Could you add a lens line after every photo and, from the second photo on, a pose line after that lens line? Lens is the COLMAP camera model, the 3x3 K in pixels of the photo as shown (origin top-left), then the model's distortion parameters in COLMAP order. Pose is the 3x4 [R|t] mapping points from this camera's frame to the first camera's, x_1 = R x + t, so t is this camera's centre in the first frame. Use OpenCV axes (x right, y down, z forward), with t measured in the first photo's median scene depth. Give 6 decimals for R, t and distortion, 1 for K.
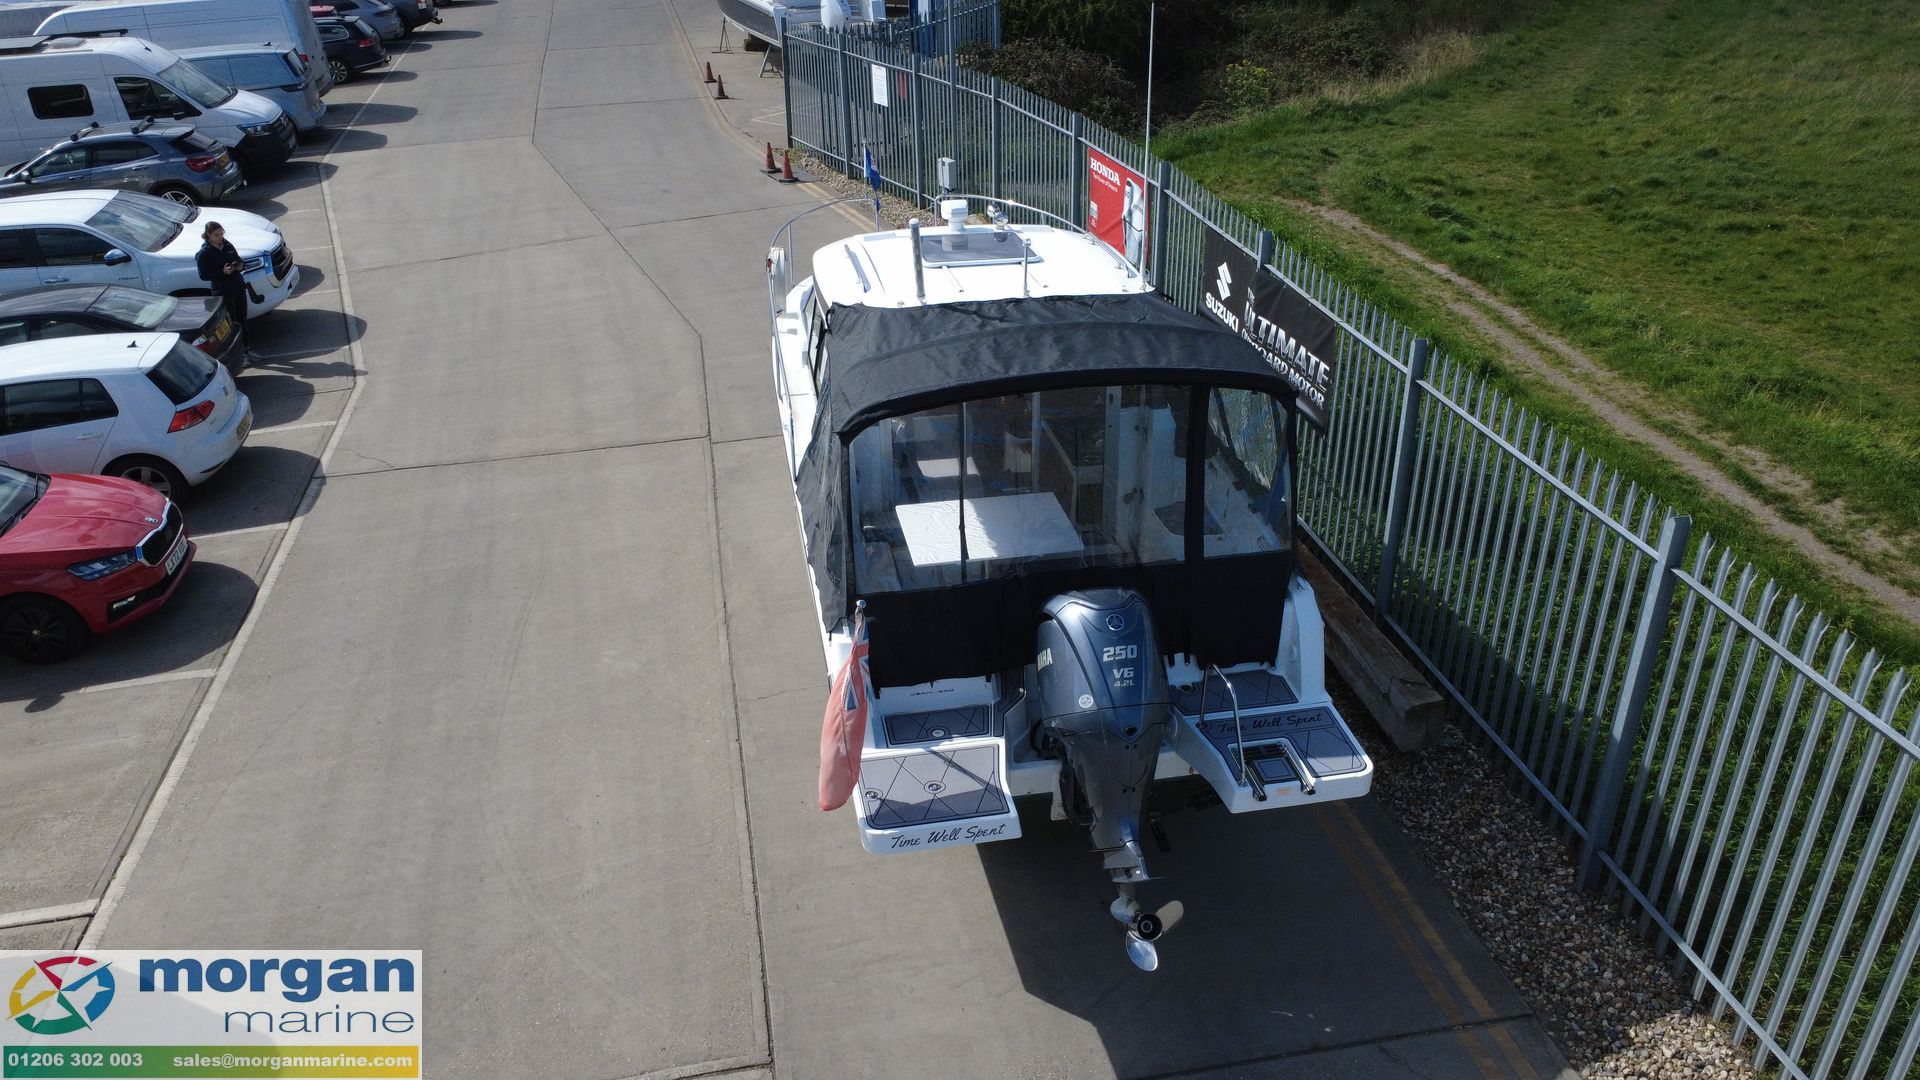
lens RADIAL K [[1384.8, 0, 971.0], [0, 1384.8, 537.1], [0, 0, 1]] dist [0.005411, -0.000551]
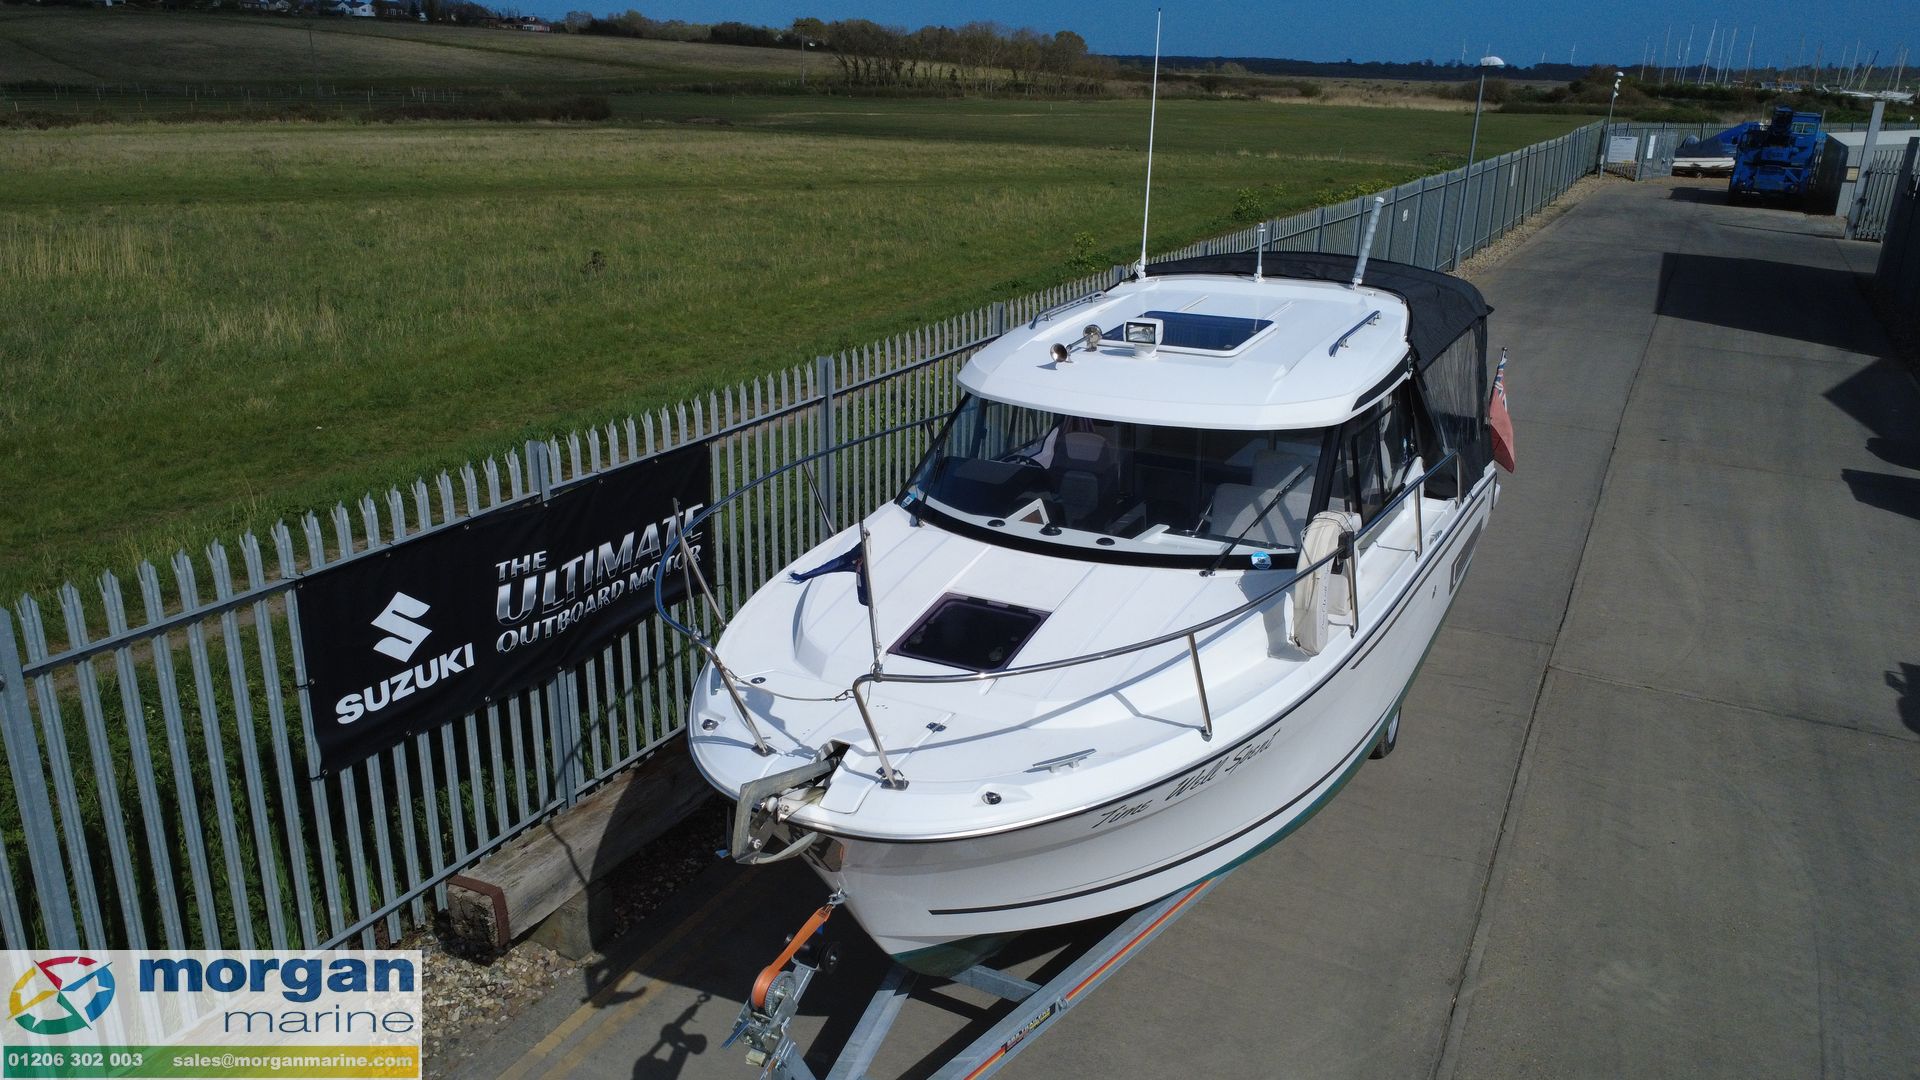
lens RADIAL K [[1384.8, 0, 957.5], [0, 1384.8, 535.5], [0, 0, 1]] dist [0.005411, -0.000551]
pose [[-0.777102, -0.199377, 0.596961, -0.282213], [0.288020, 0.730694, 0.618976, -0.466108], [-0.559605, 0.652944, -0.510399, 1.107459]]
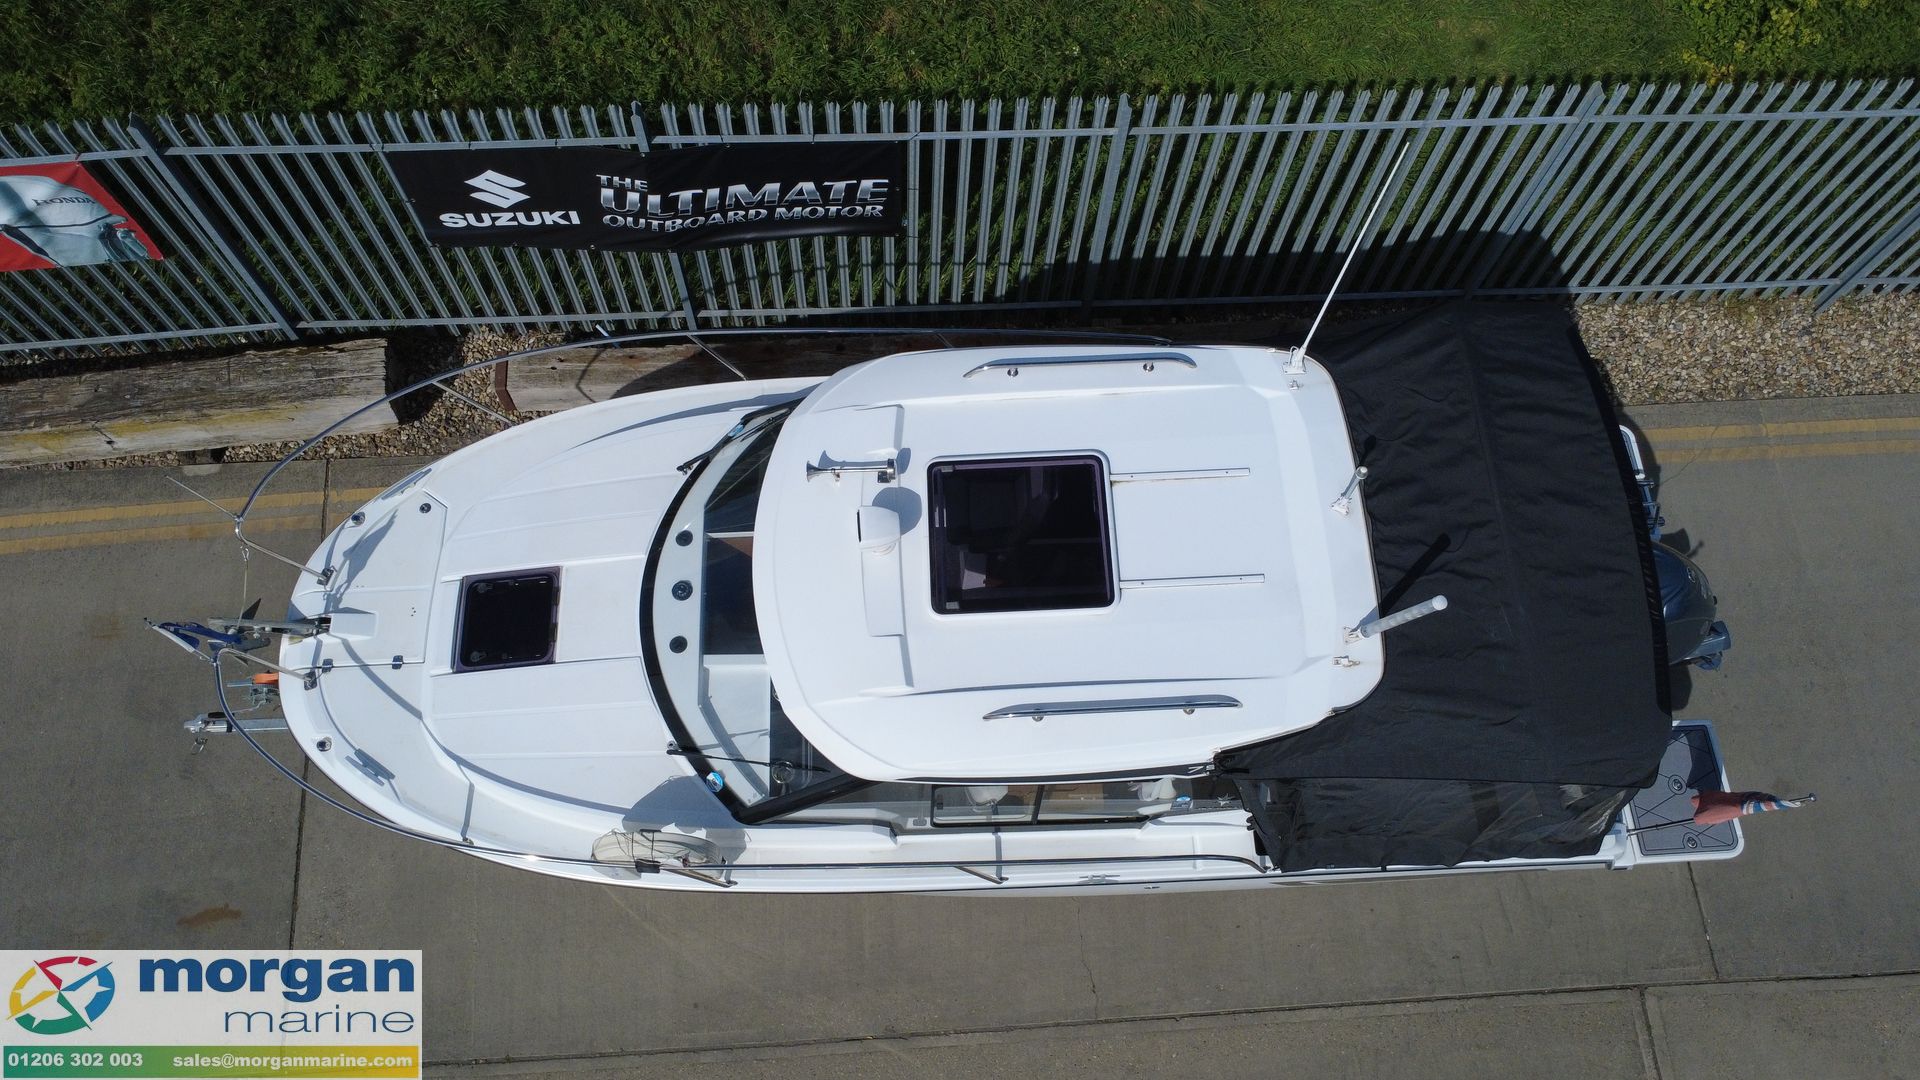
lens RADIAL K [[1384.8, 0, 959.4], [0, 1384.8, 542.5], [0, 0, 1]] dist [0.005411, -0.000551]
pose [[0.139022, -0.904656, 0.402828, -0.193336], [0.431405, 0.421476, 0.797651, -0.528608], [-0.891382, 0.062891, 0.448868, 0.518615]]
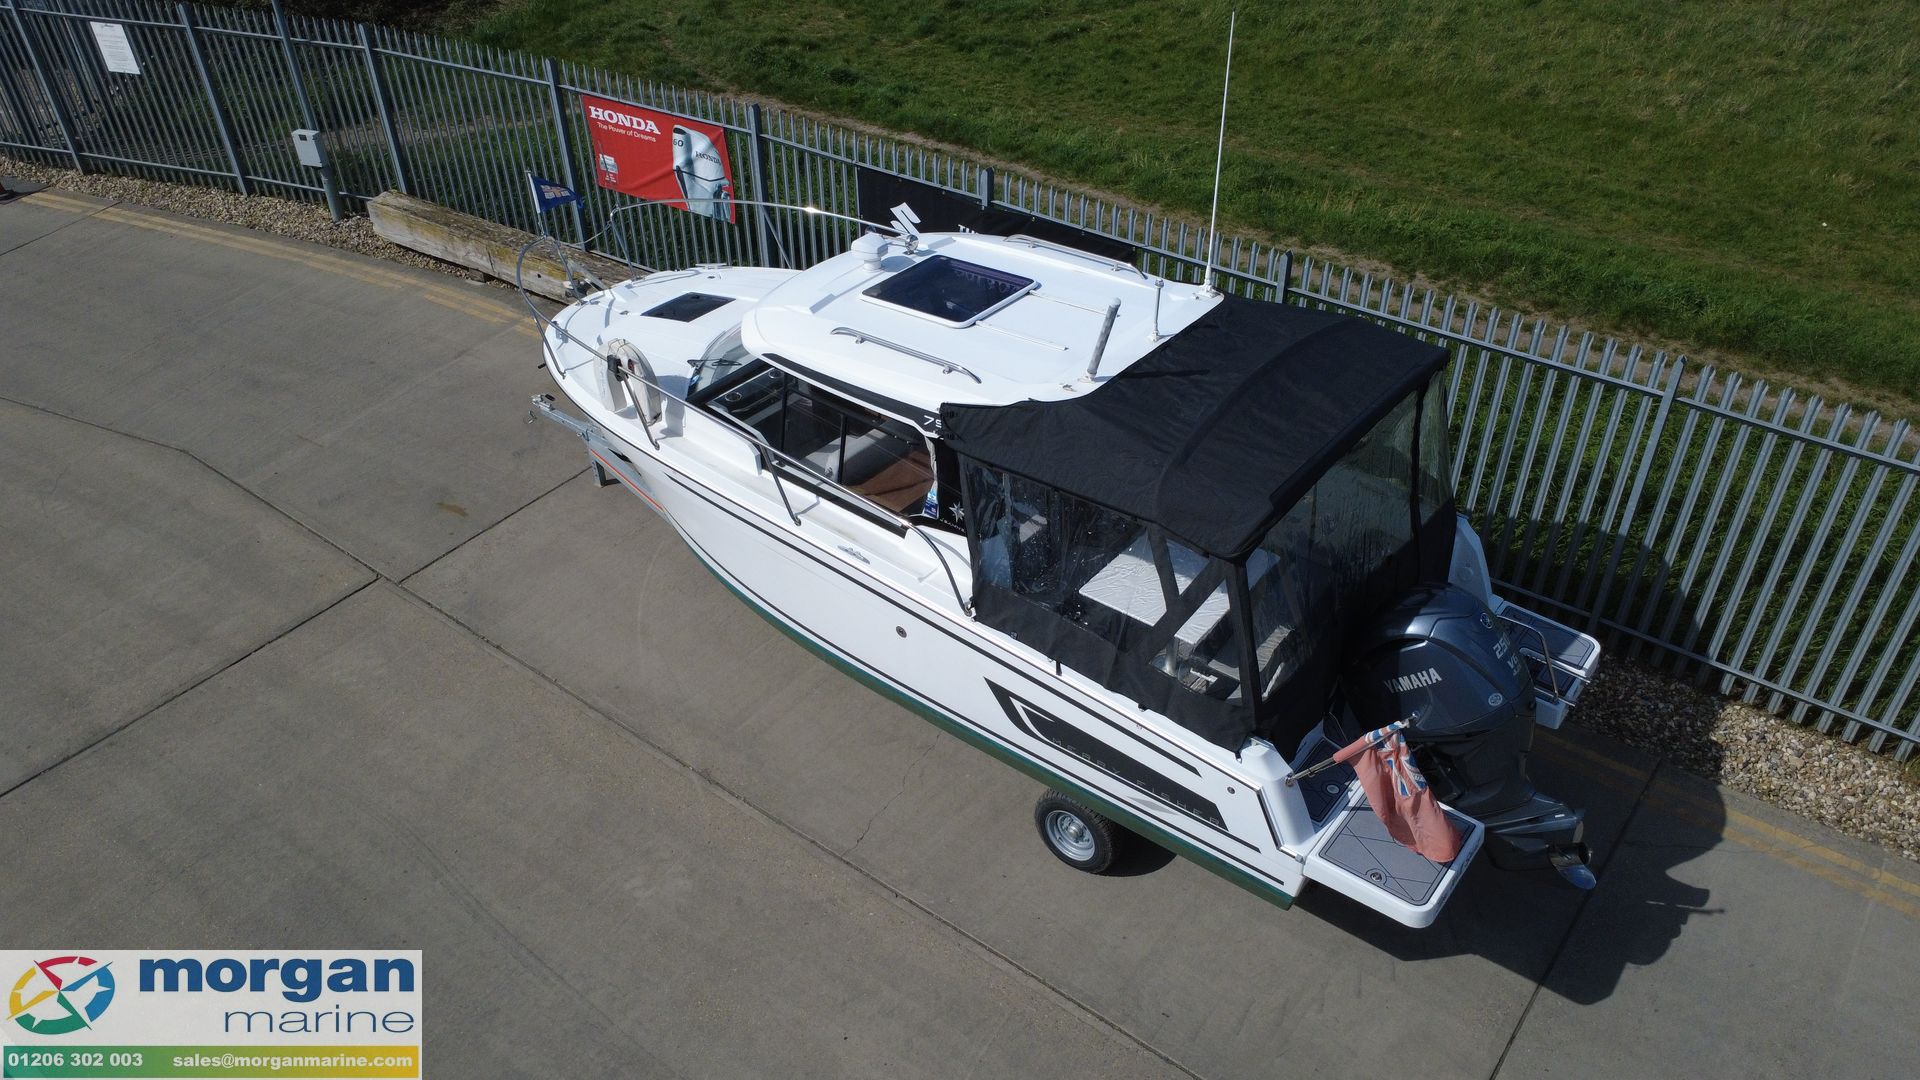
lens RADIAL K [[1384.8, 0, 960.7], [0, 1384.8, 528.7], [0, 0, 1]] dist [0.005411, -0.000551]
pose [[0.755278, -0.378781, 0.534864, -0.380250], [0.306297, 0.925475, 0.222885, -0.186659], [-0.579428, -0.004513, 0.815011, 0.183990]]
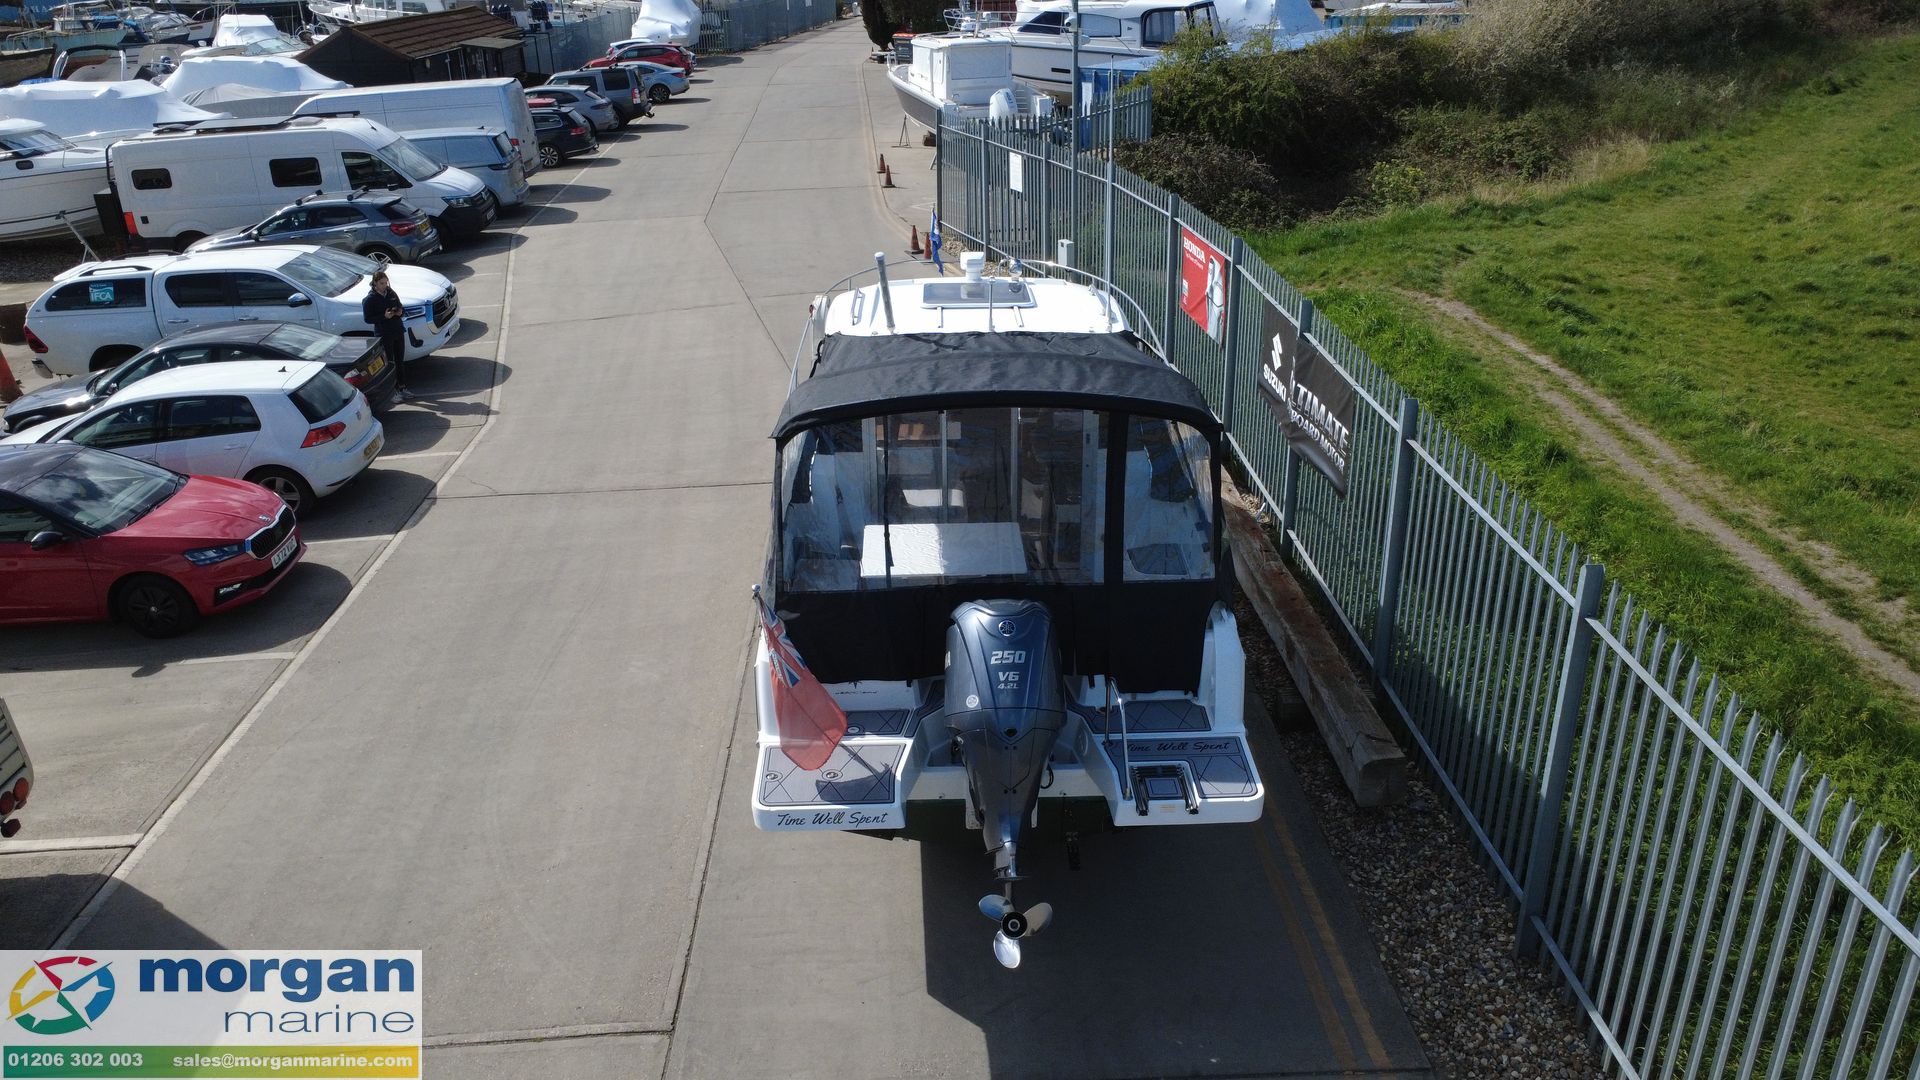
lens RADIAL K [[1384.8, 0, 973.0], [0, 1384.8, 543.9], [0, 0, 1]] dist [0.005411, -0.000551]
pose [[0.988020, 0.059406, -0.142432, 0.113726], [-0.068989, 0.995606, -0.063316, 0.033679], [0.138044, 0.072384, 0.987777, -0.018990]]
